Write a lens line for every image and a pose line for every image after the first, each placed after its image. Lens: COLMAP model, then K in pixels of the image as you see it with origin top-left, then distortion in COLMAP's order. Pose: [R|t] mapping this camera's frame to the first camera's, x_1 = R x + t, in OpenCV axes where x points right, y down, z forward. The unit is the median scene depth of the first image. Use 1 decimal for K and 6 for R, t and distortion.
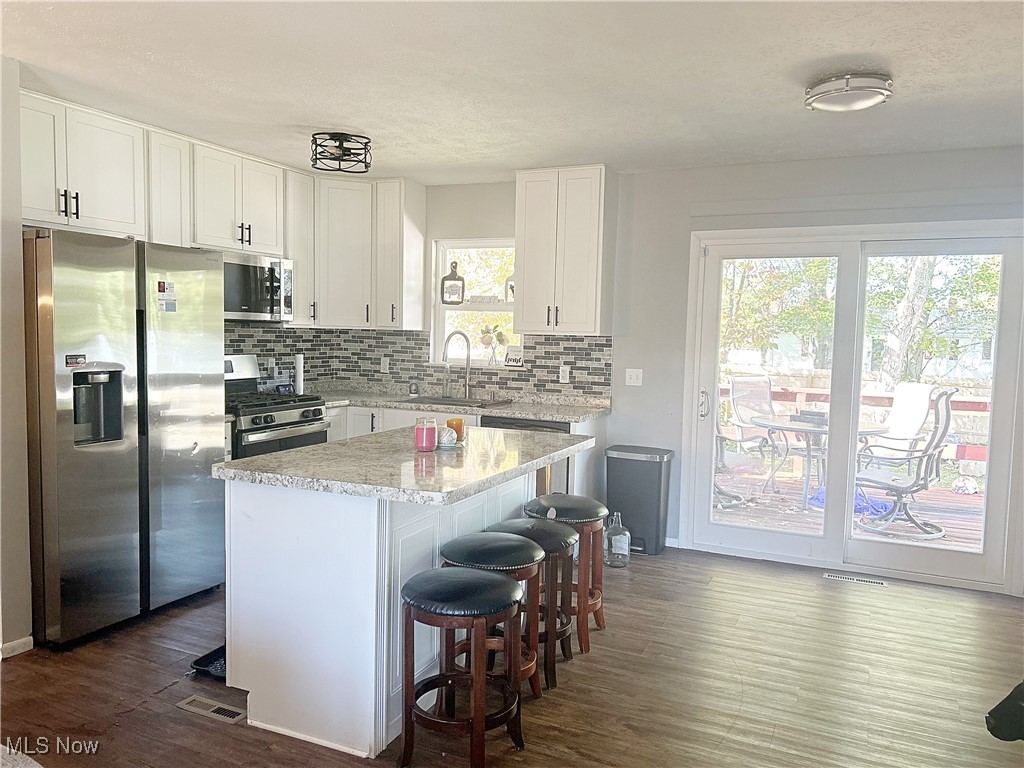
lens RADIAL K [[780.8, 0, 512.0], [0, 780.8, 384.0], [0, 0, 1]] dist [0.127371, -0.202430]
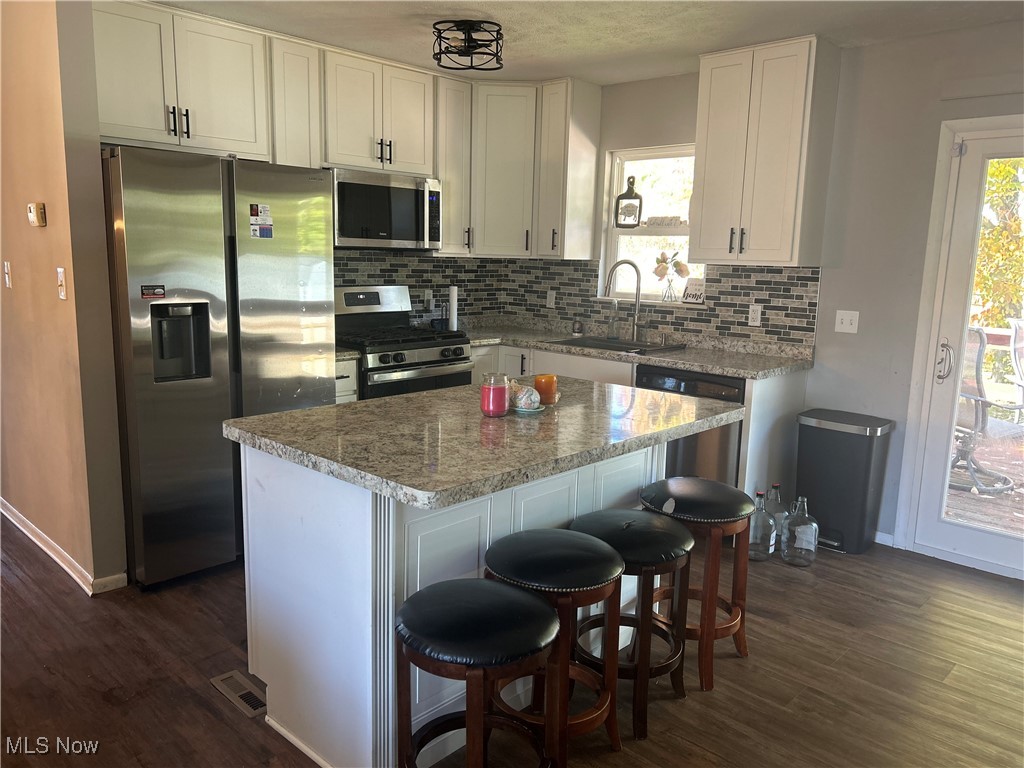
lens RADIAL K [[769.1, 0, 512.0], [0, 769.1, 384.0], [0, 0, 1]] dist [0.085550, -0.132054]
pose [[0.945094, 0.054798, -0.322172, 0.095803], [-0.024929, 0.995058, 0.096119, -0.012898], [0.325846, -0.082810, 0.941789, 0.178272]]
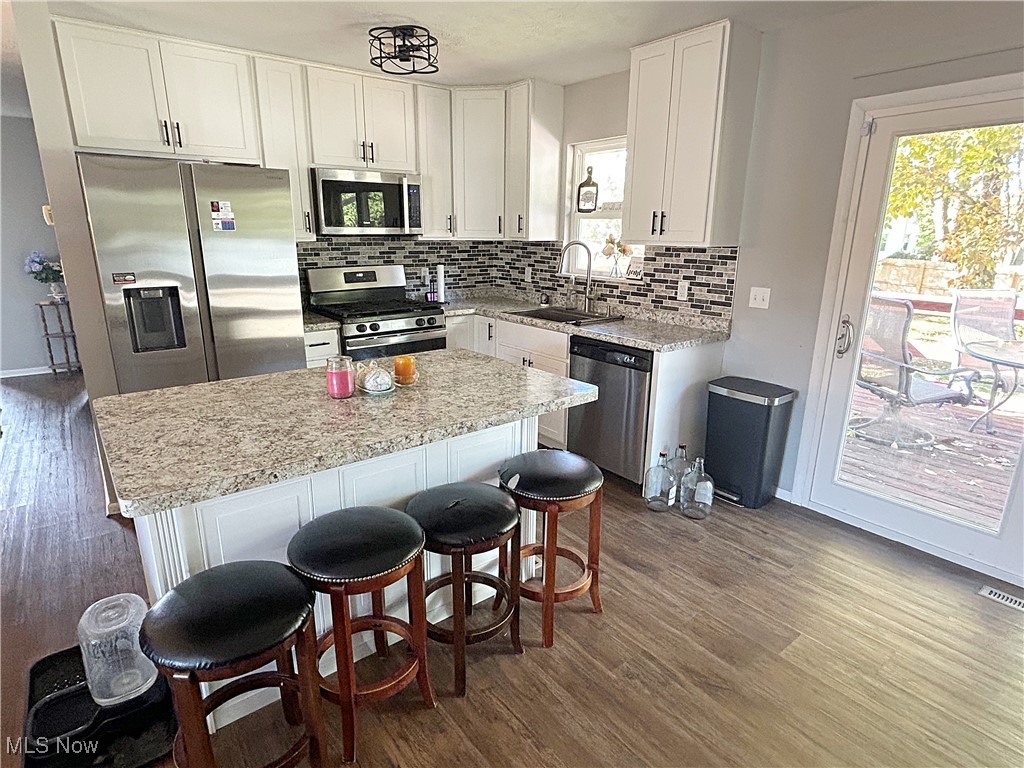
lens RADIAL K [[564.3, 0, 512.0], [0, 564.3, 384.0], [0, 0, 1]] dist [-0.002586, -0.001234]
pose [[0.888490, 0.103981, -0.446961, 0.201528], [-0.017346, 0.980904, 0.193716, -0.030431], [0.458568, -0.164362, 0.873327, 0.348911]]
